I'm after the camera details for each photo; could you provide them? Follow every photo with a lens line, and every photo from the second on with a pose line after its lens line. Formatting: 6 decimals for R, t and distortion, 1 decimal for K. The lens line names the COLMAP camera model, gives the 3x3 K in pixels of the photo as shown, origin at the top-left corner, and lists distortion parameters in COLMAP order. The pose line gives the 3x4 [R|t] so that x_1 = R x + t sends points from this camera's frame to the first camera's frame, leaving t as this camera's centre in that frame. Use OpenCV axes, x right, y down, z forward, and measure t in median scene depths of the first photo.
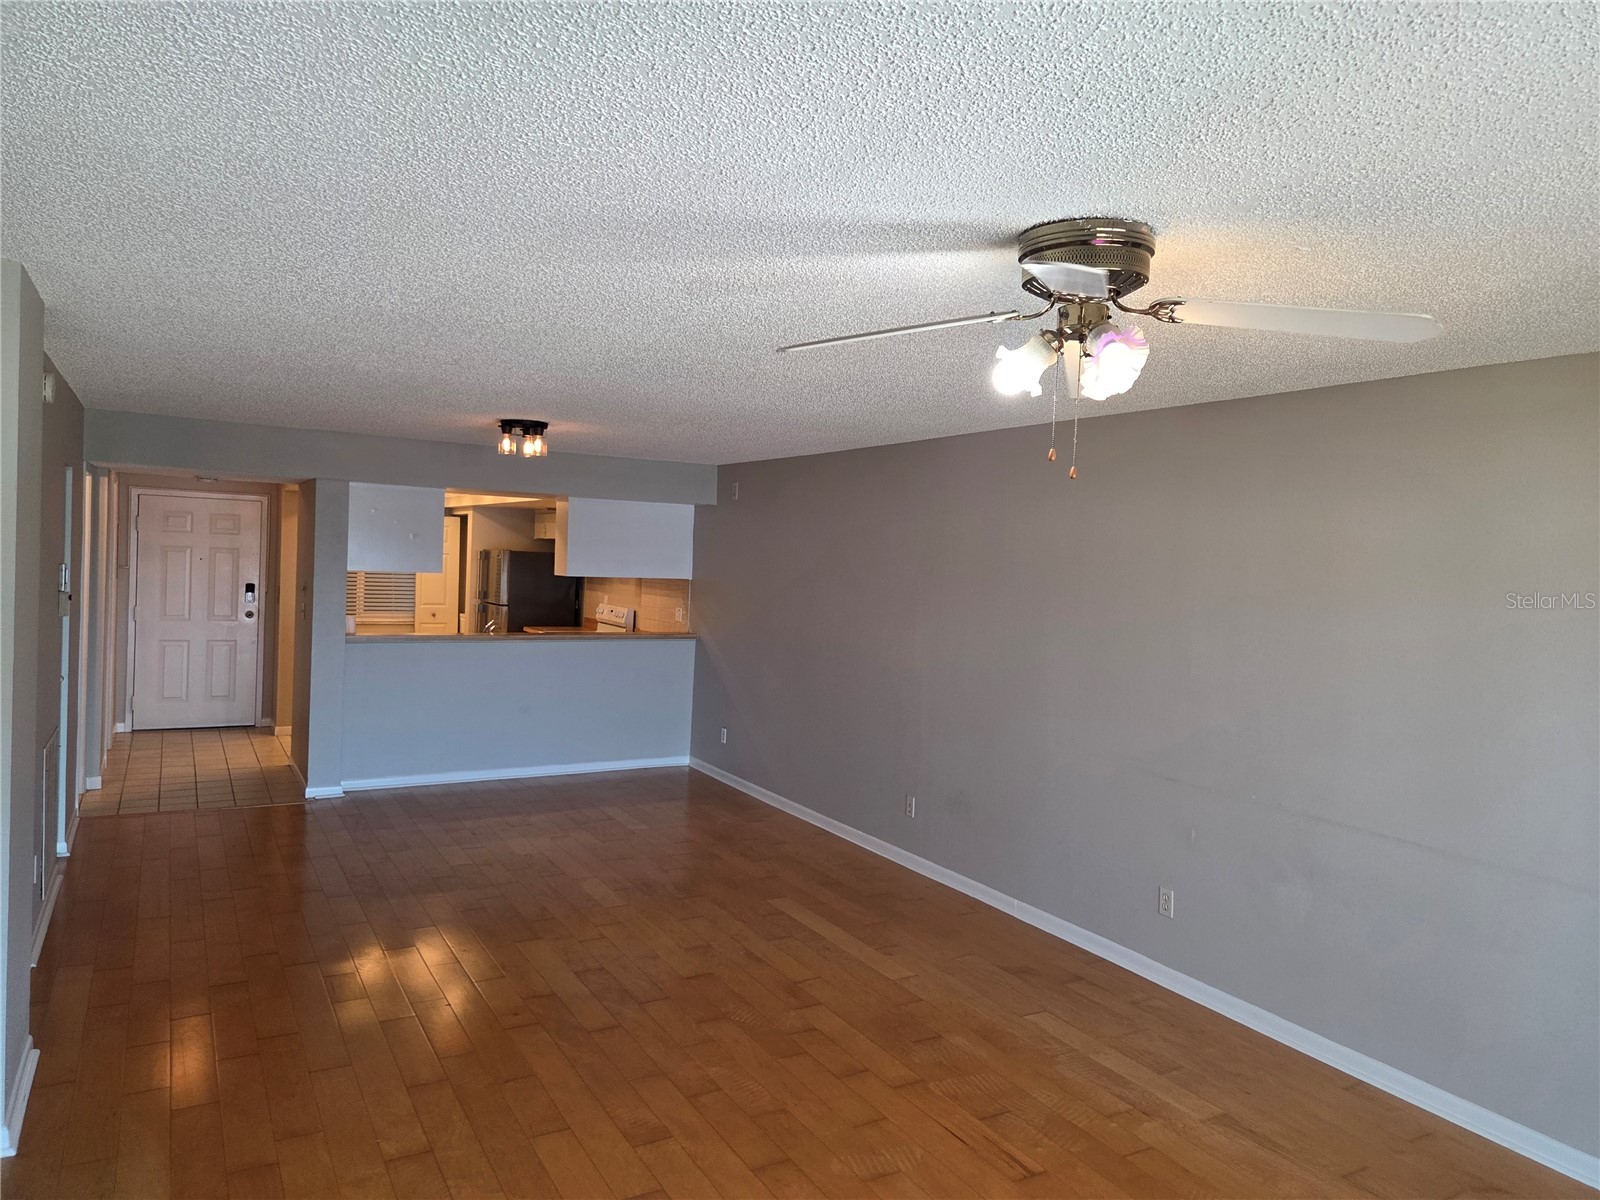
lens RADIAL K [[1072.2, 0, 801.4], [0, 1072.2, 599.5], [0, 0, 1]] dist [0.076233, -0.057751]
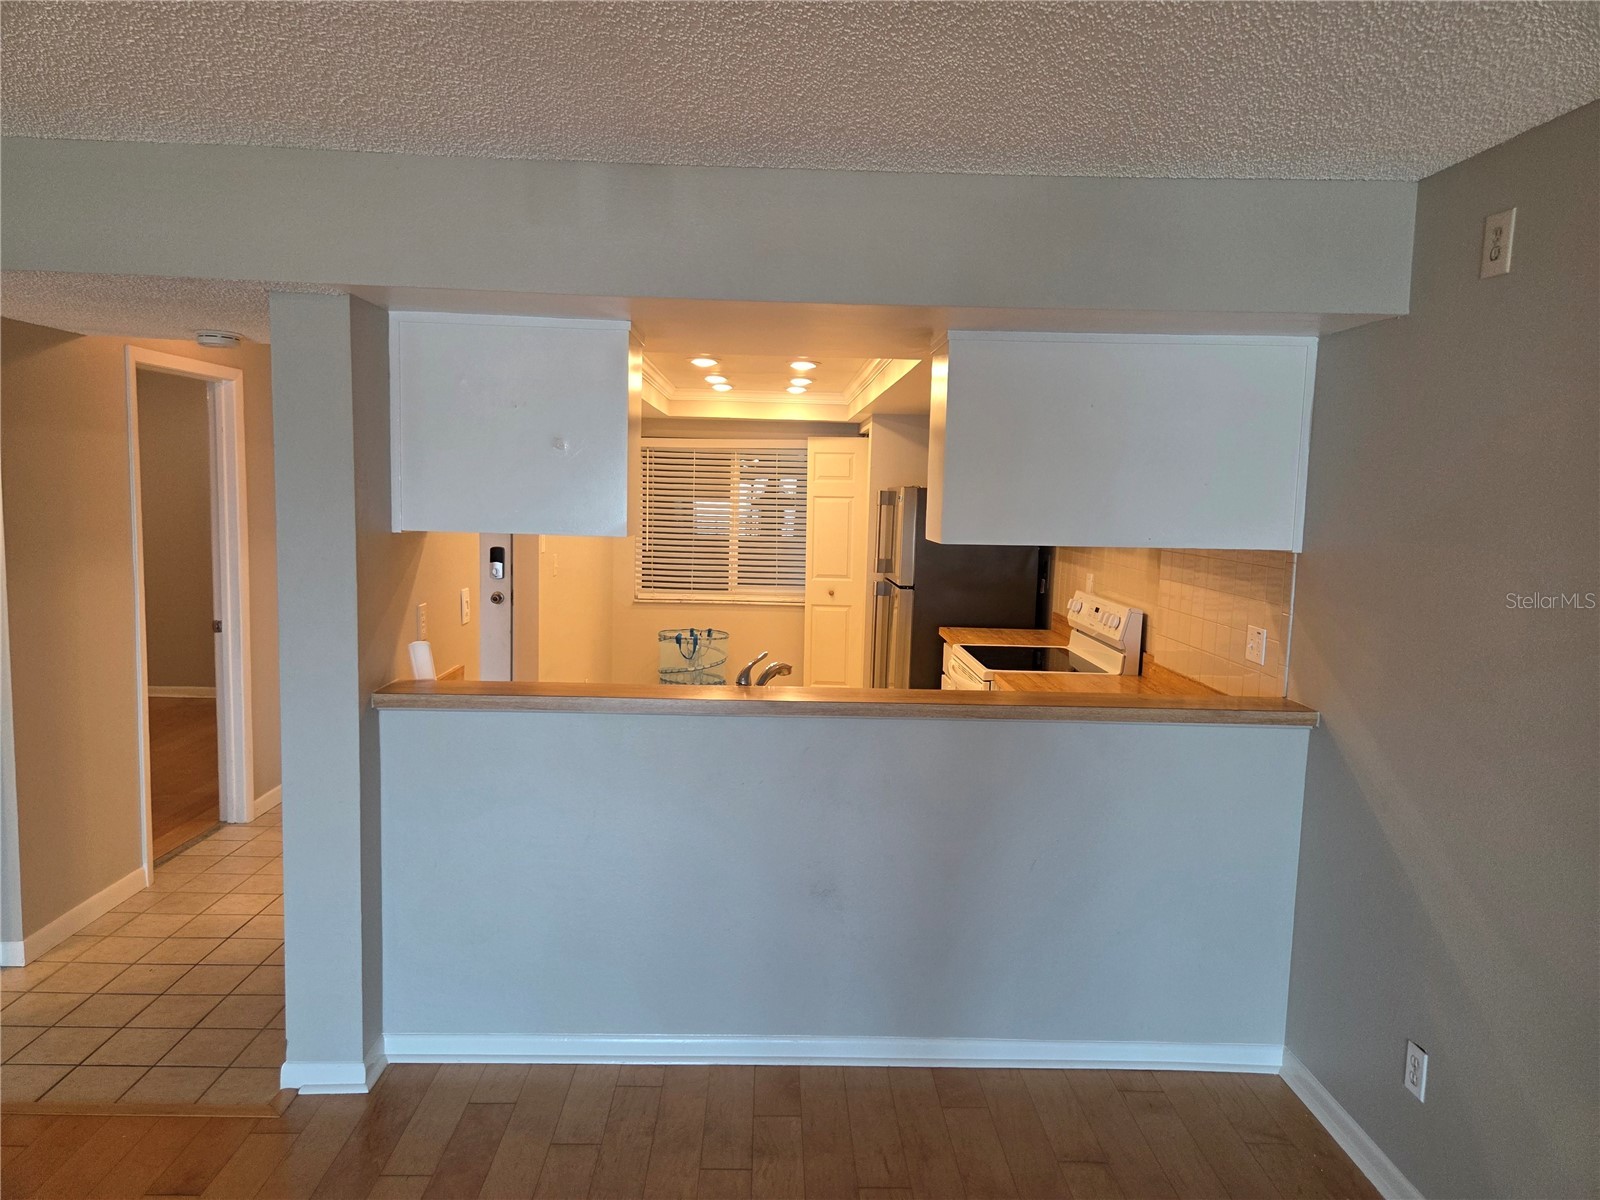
lens RADIAL K [[1072.2, 0, 800.8], [0, 1072.2, 602.7], [0, 0, 1]] dist [0.076233, -0.057751]
pose [[0.880013, 0.032666, -0.473826, -0.069406], [-0.008165, 0.998525, 0.053674, -0.017652], [0.474880, -0.043365, 0.878981, 0.547710]]
